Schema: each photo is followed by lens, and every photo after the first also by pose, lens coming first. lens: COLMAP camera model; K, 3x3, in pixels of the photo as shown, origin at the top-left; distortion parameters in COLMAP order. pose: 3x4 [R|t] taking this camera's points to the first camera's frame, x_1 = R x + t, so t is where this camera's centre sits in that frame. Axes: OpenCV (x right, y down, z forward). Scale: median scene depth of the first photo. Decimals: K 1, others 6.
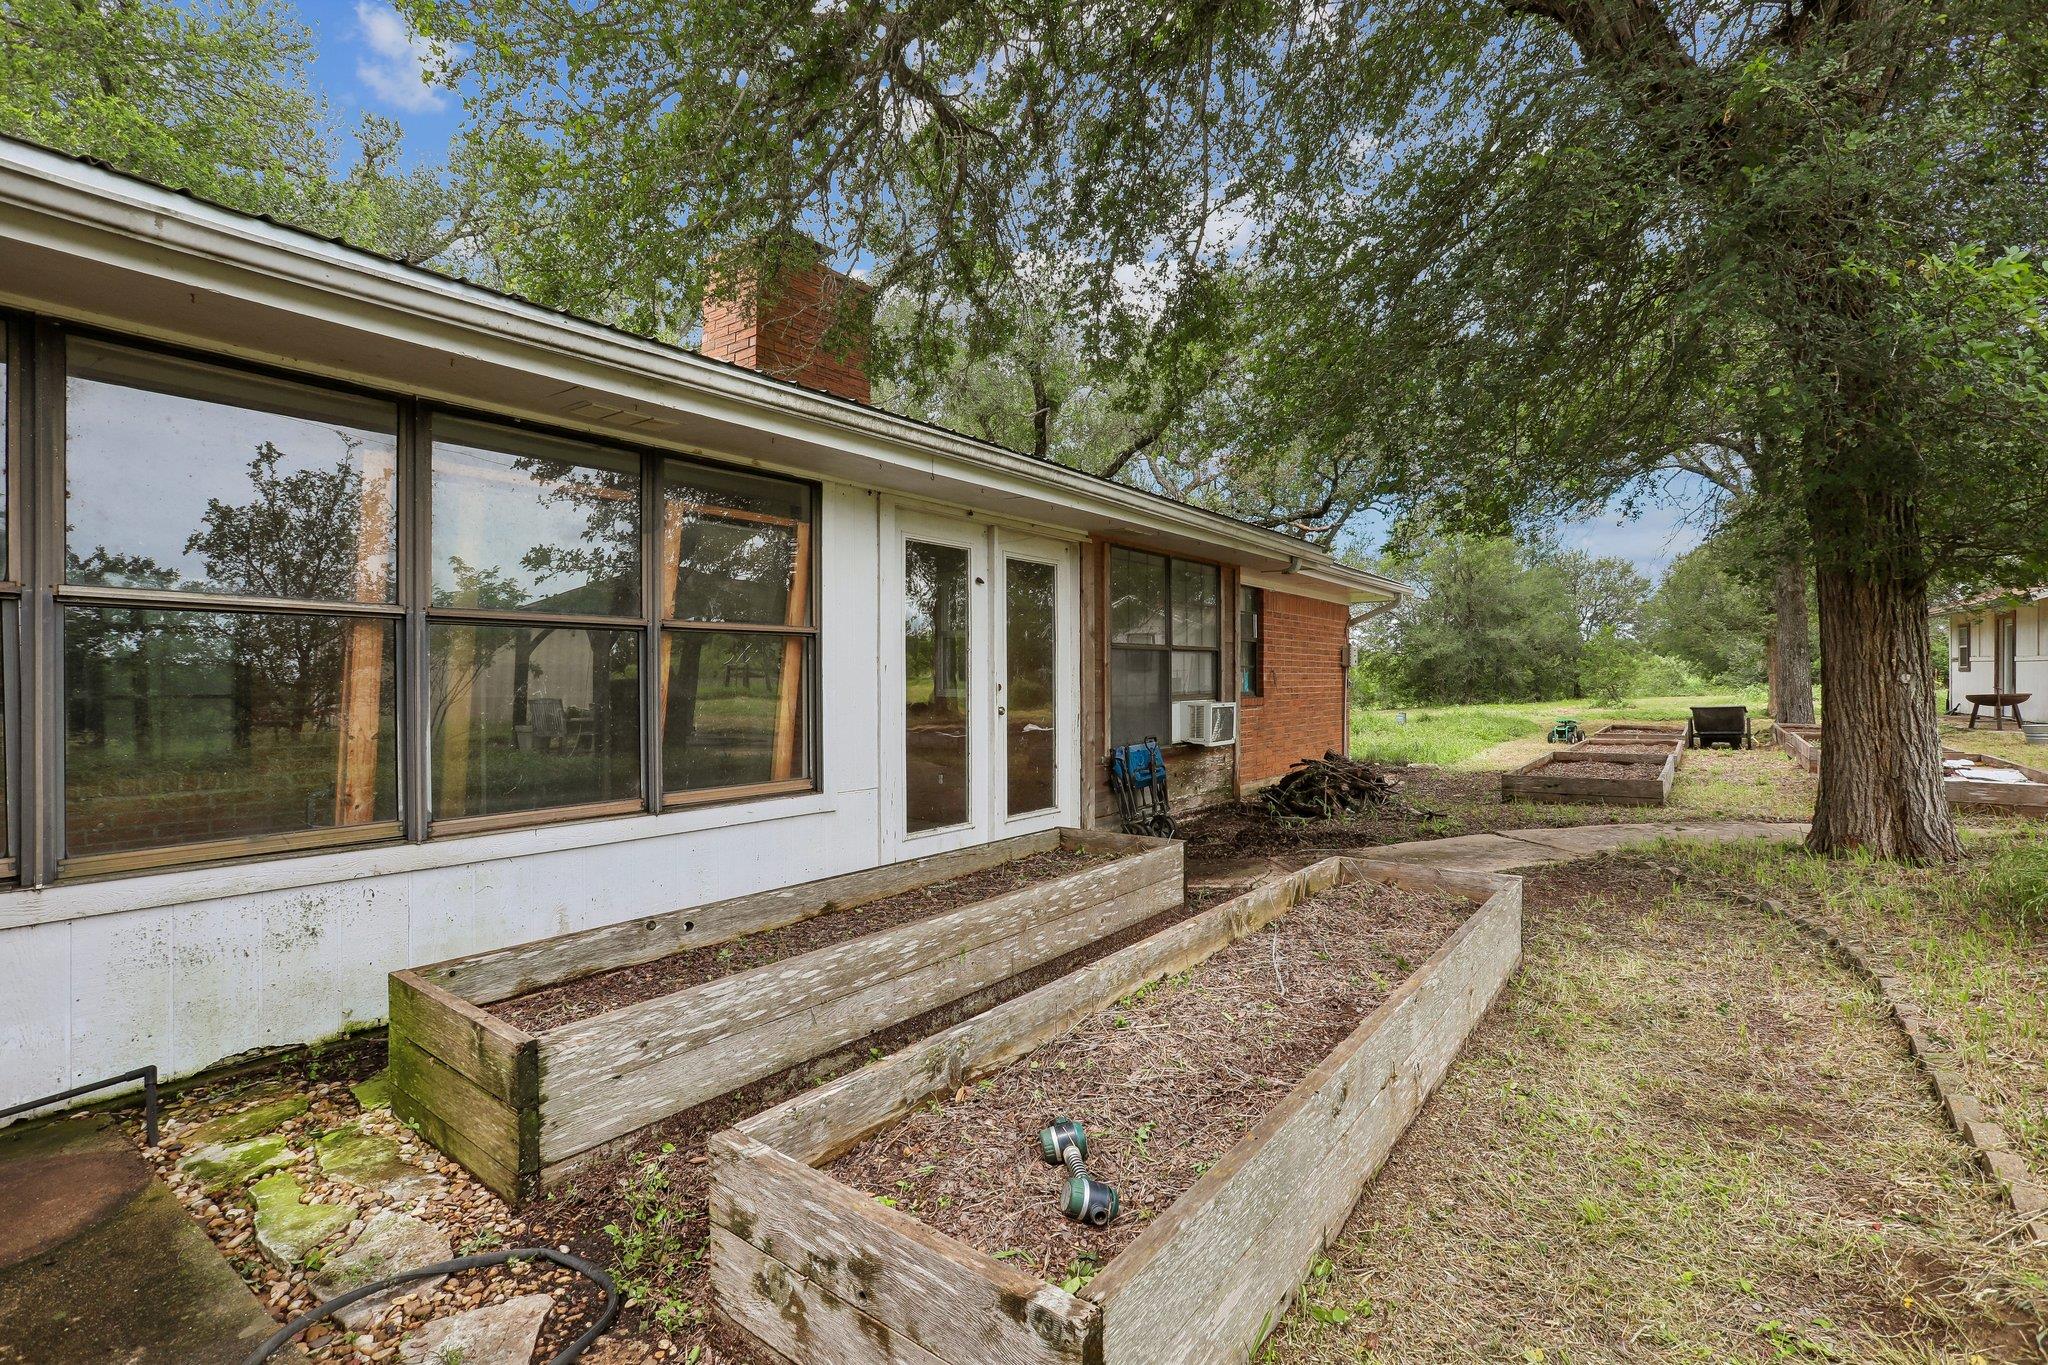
lens RADIAL K [[935.7, 0, 1023.3], [0, 935.7, 675.8], [0, 0, 1]] dist [-0.069003, 0.034935]
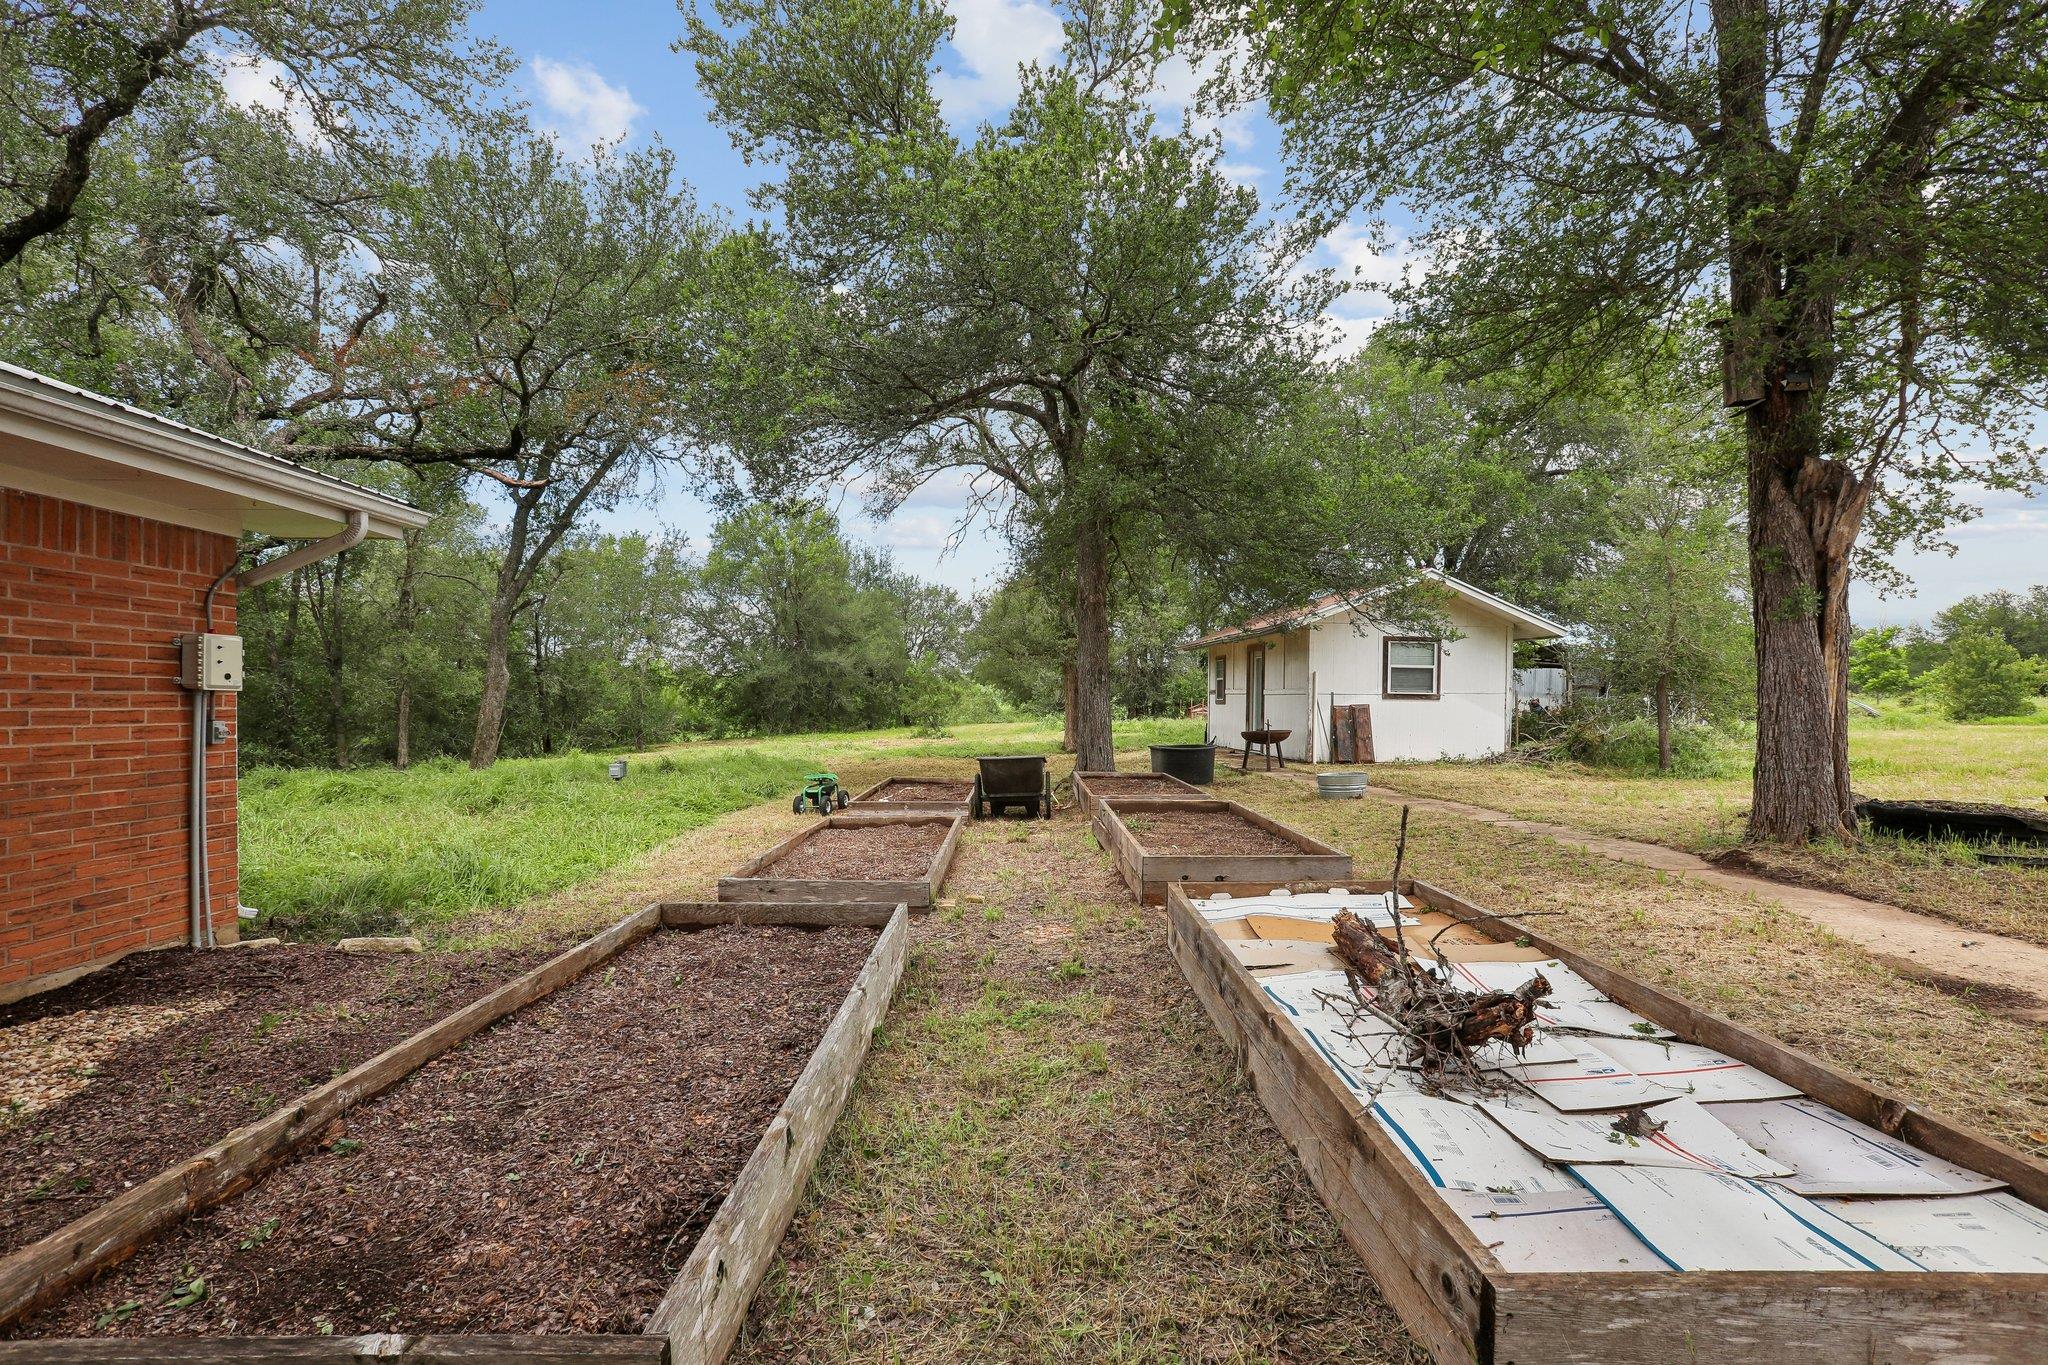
lens RADIAL K [[935.7, 0, 1023.3], [0, 935.7, 675.8], [0, 0, 1]] dist [-0.069003, 0.034935]
pose [[0.797347, 0.023469, 0.603065, 0.203801], [-0.008321, 0.999576, -0.027897, -0.004409], [-0.603464, 0.017225, 0.797204, 0.255566]]
